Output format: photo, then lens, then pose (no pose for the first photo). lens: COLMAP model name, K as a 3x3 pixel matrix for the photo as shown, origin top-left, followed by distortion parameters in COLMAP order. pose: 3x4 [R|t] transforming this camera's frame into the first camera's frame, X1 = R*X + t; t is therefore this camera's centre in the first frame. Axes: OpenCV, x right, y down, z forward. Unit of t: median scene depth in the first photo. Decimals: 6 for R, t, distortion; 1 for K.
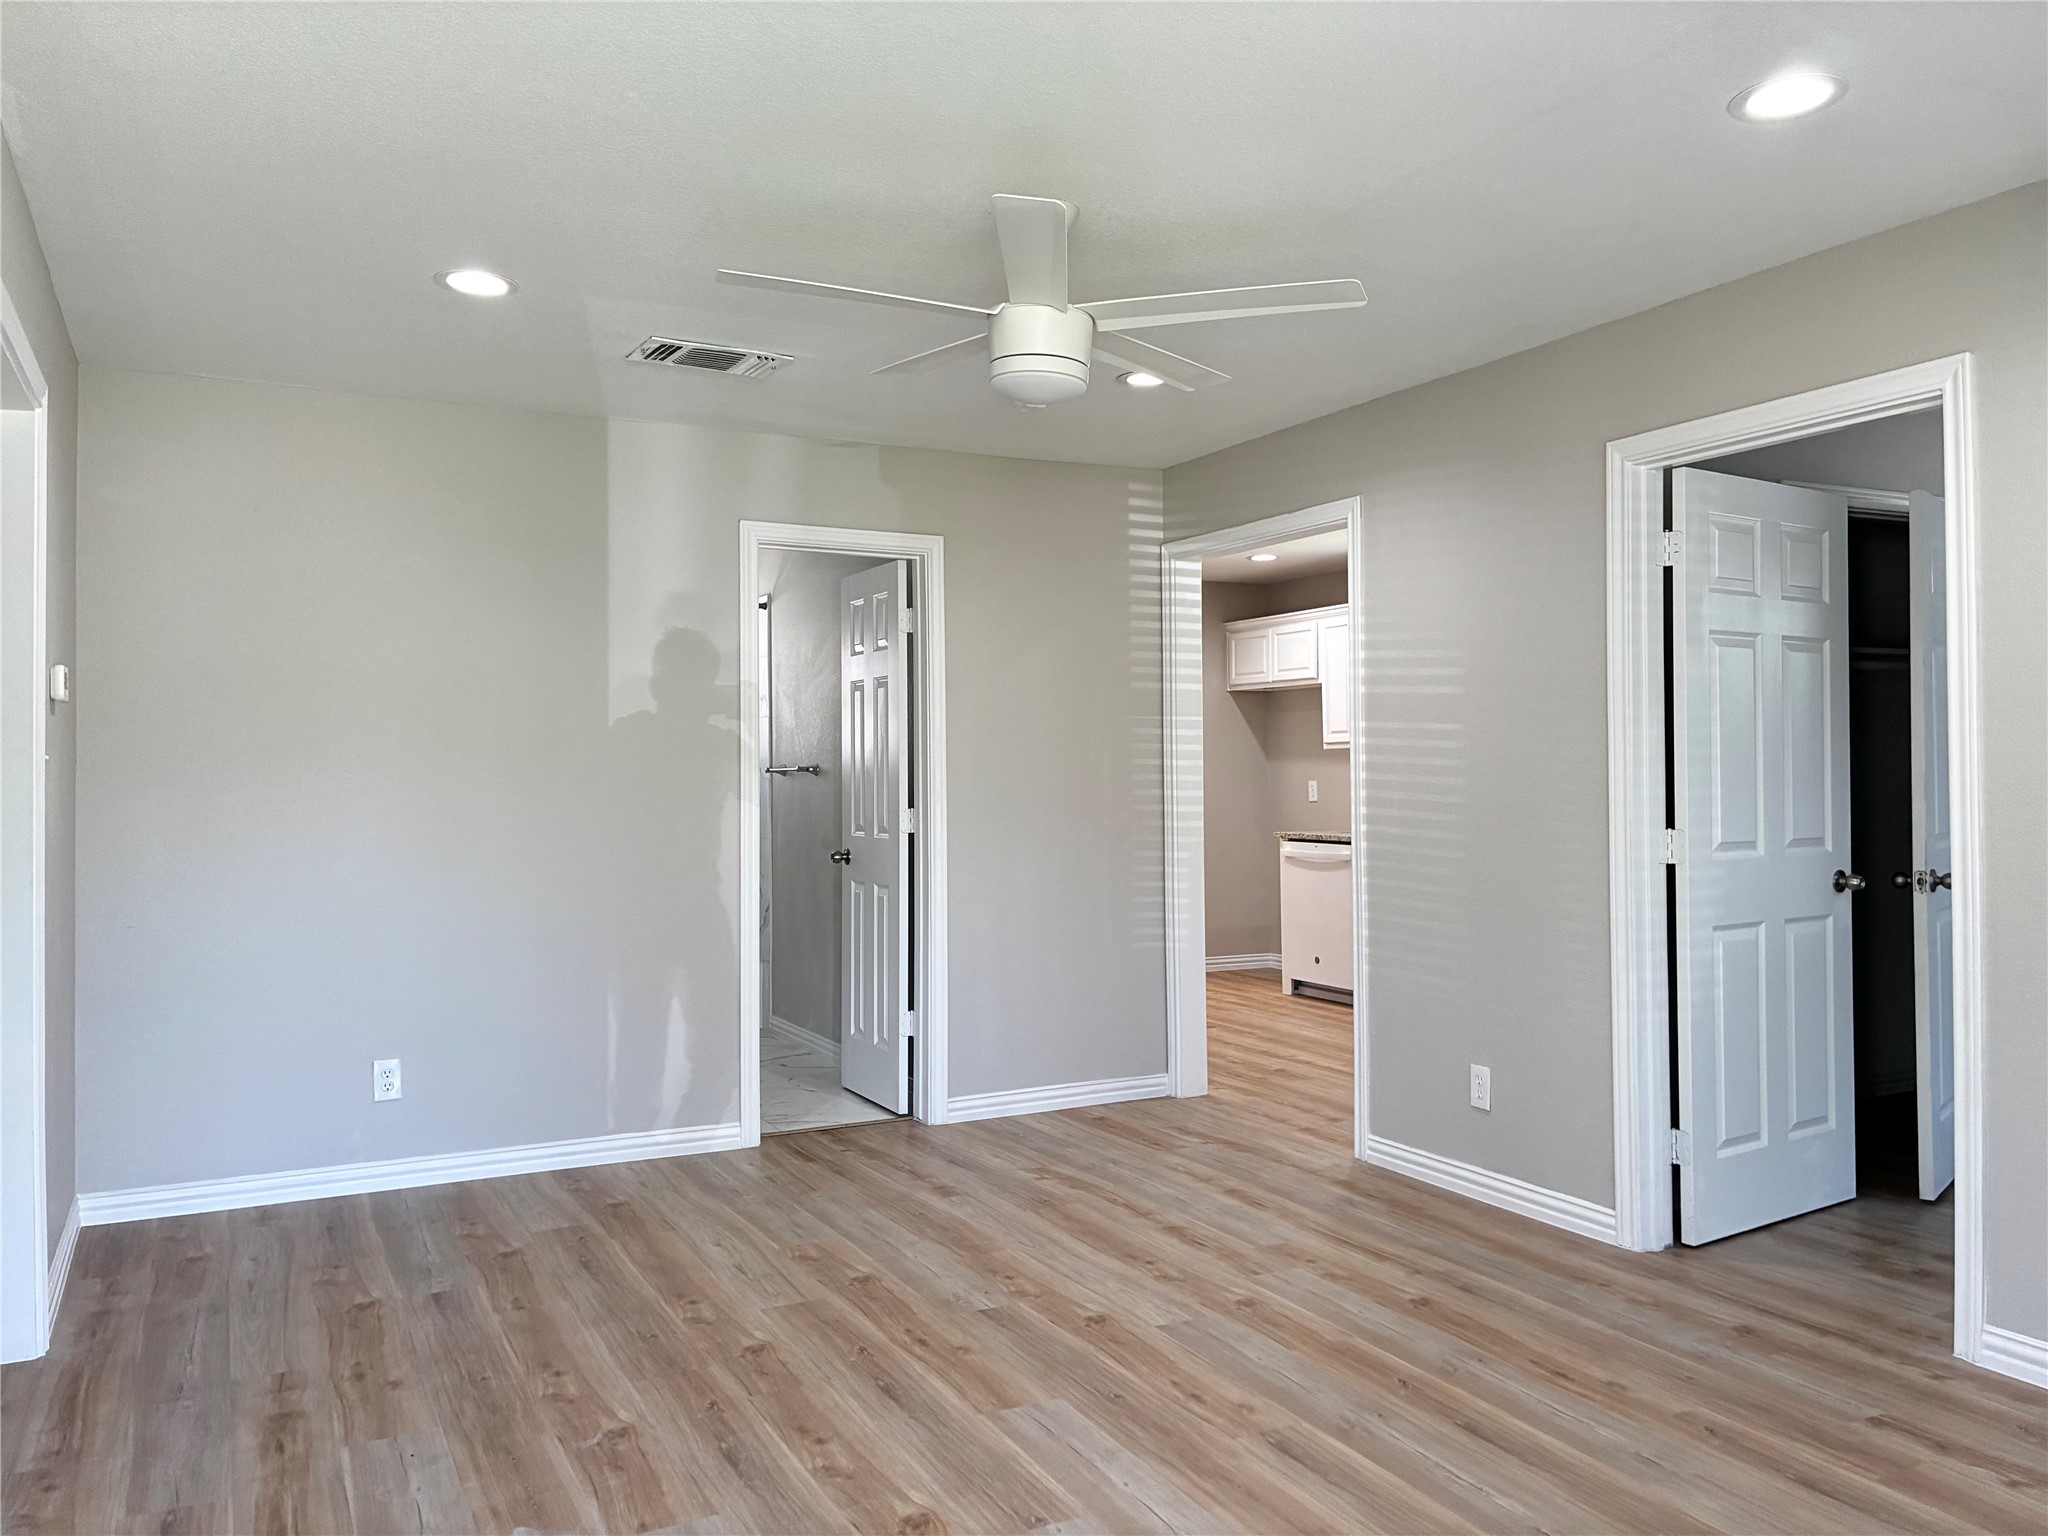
lens RADIAL K [[1552.3, 0, 1029.2], [0, 1552.3, 756.2], [0, 0, 1]] dist [0.034301, -0.044777]
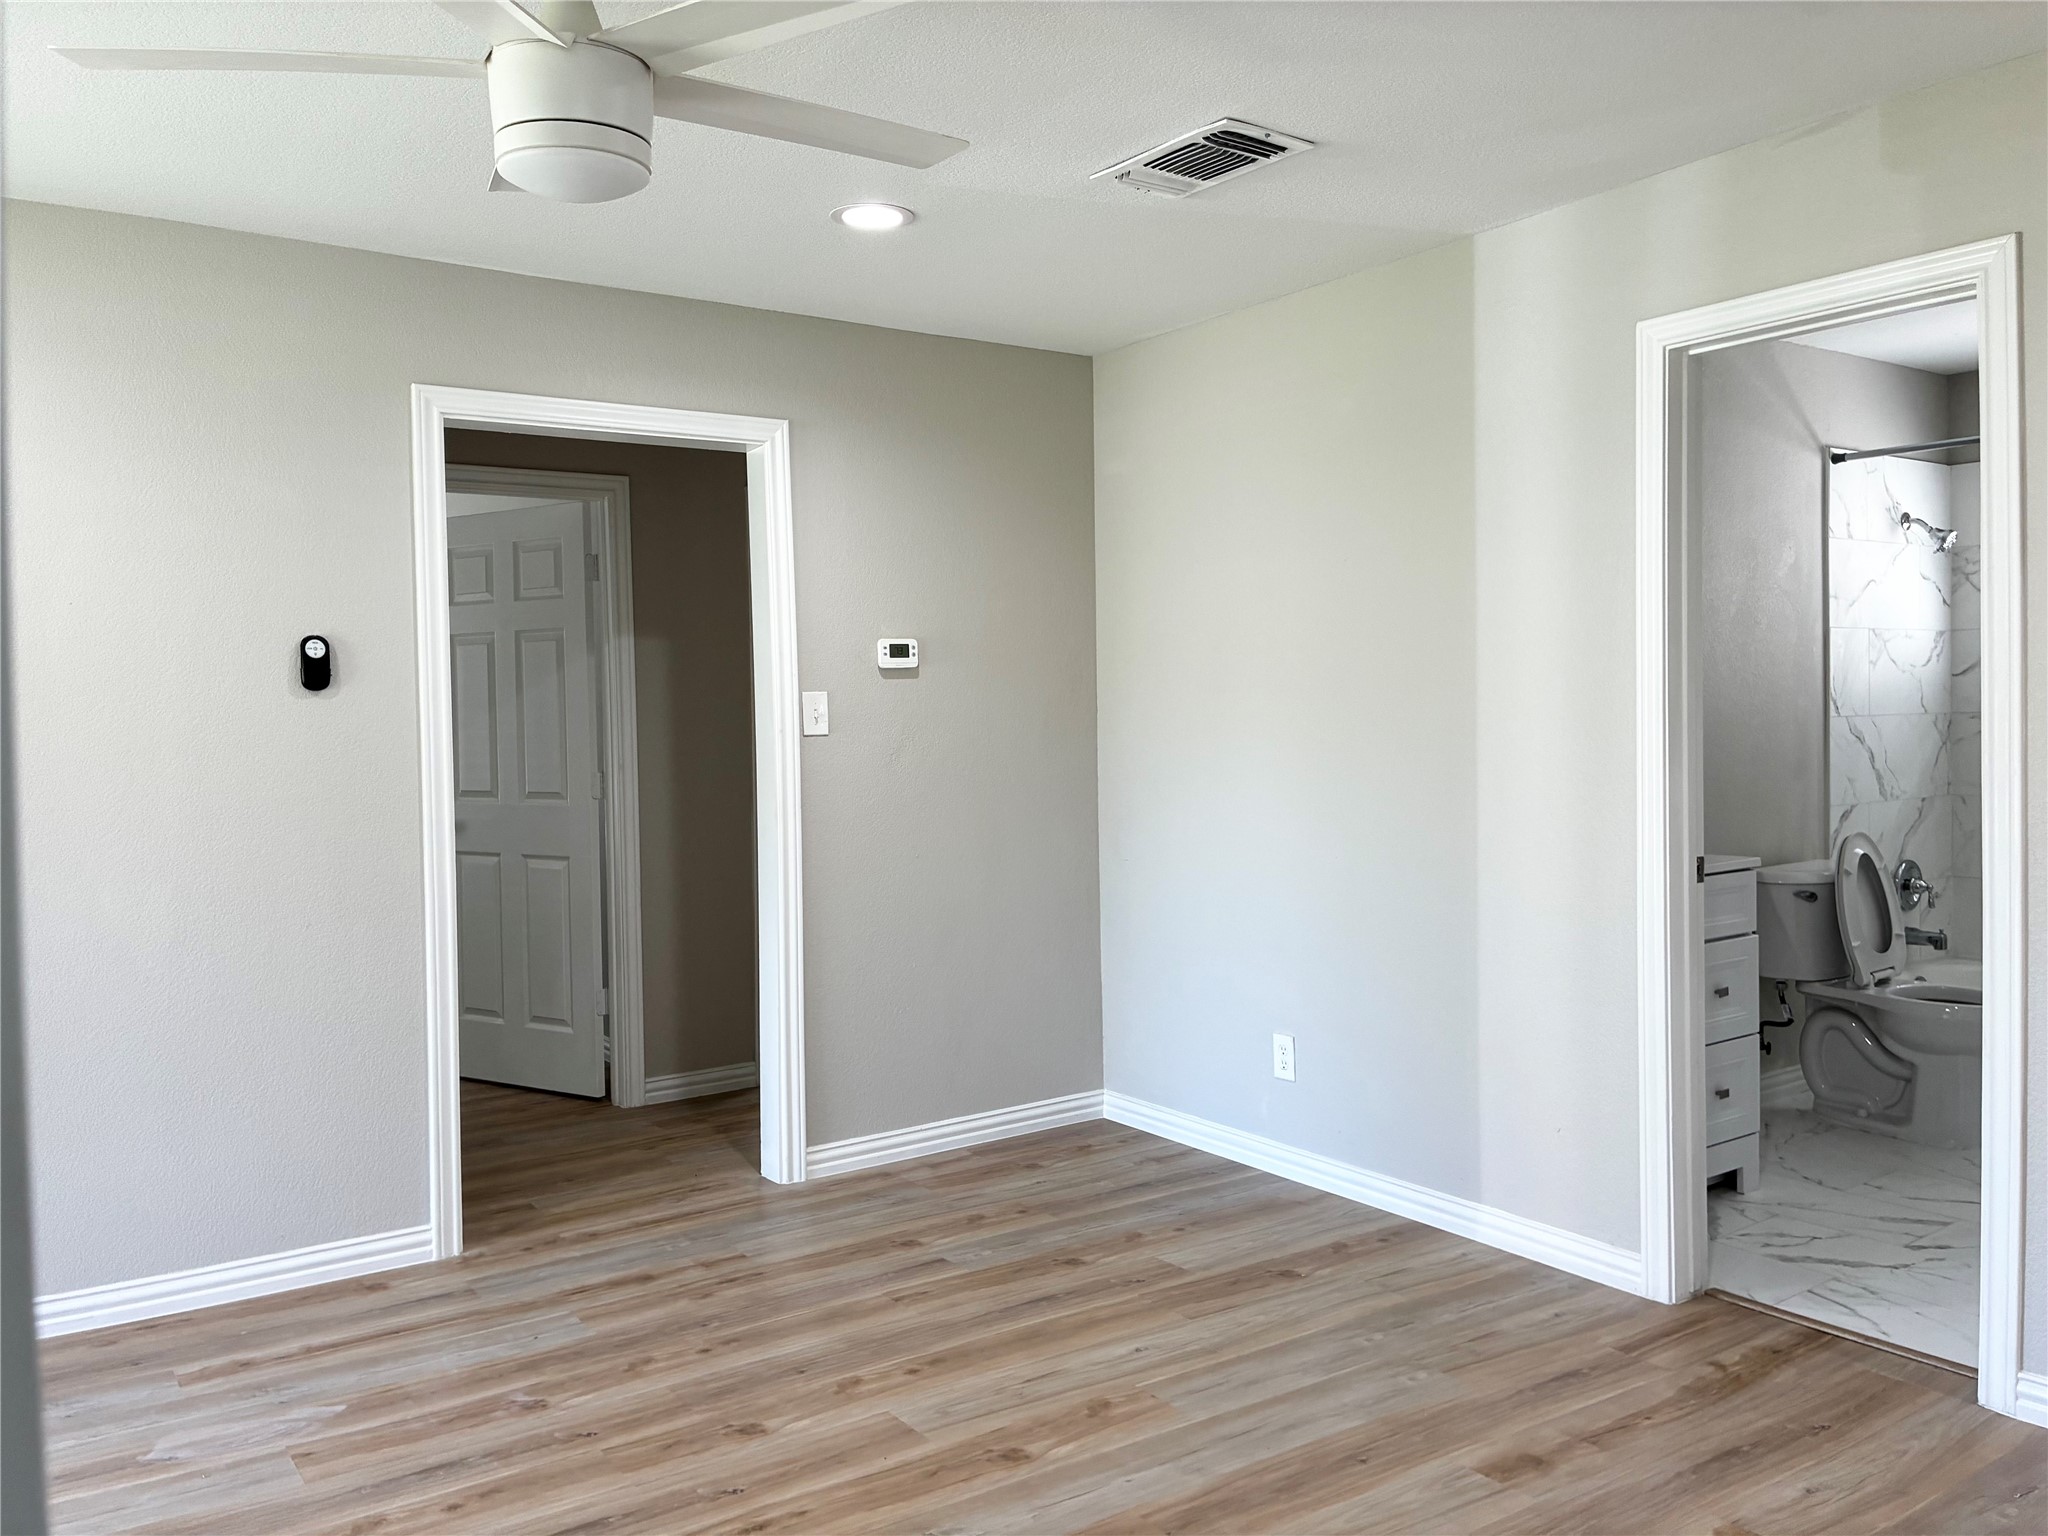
lens RADIAL K [[1552.3, 0, 1029.2], [0, 1552.3, 756.2], [0, 0, 1]] dist [0.034301, -0.044777]
pose [[0.135219, 0.027110, -0.990445, 0.590938], [0.026660, 0.999164, 0.030988, -0.000659], [0.990457, -0.030596, 0.134383, 0.937234]]
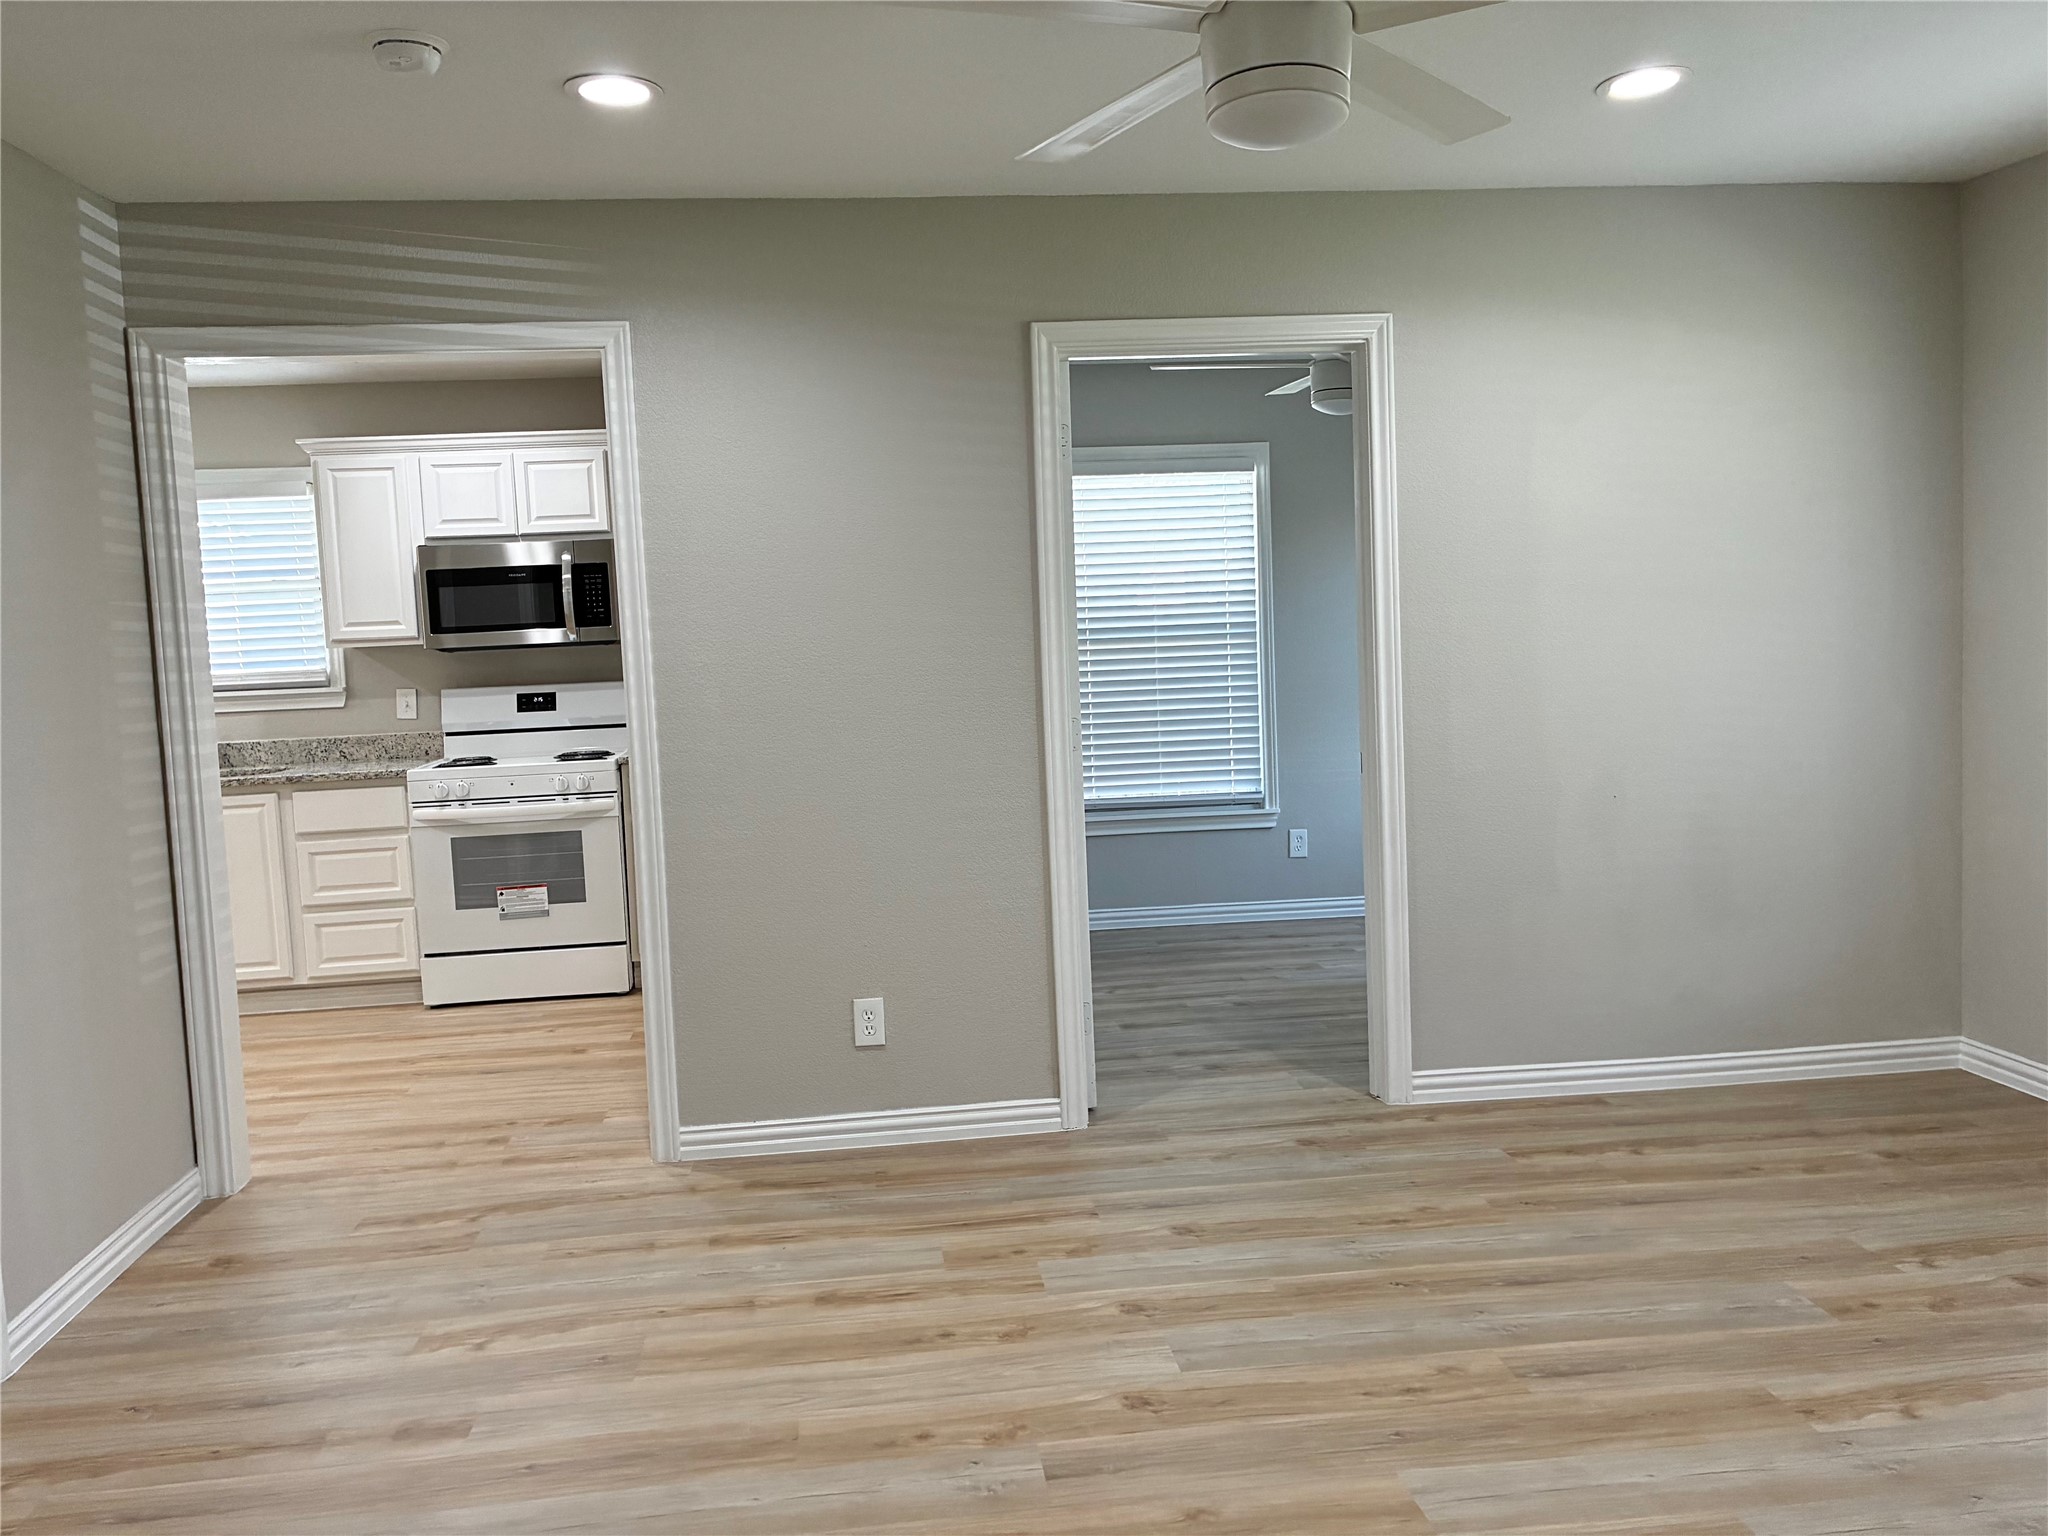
lens RADIAL K [[1552.3, 0, 1029.2], [0, 1552.3, 756.2], [0, 0, 1]] dist [0.034301, -0.044777]
pose [[0.353388, -0.078249, 0.932198, -0.602143], [0.027612, 0.996934, 0.073216, -0.001004], [-0.935069, -0.000134, 0.354465, 0.734897]]
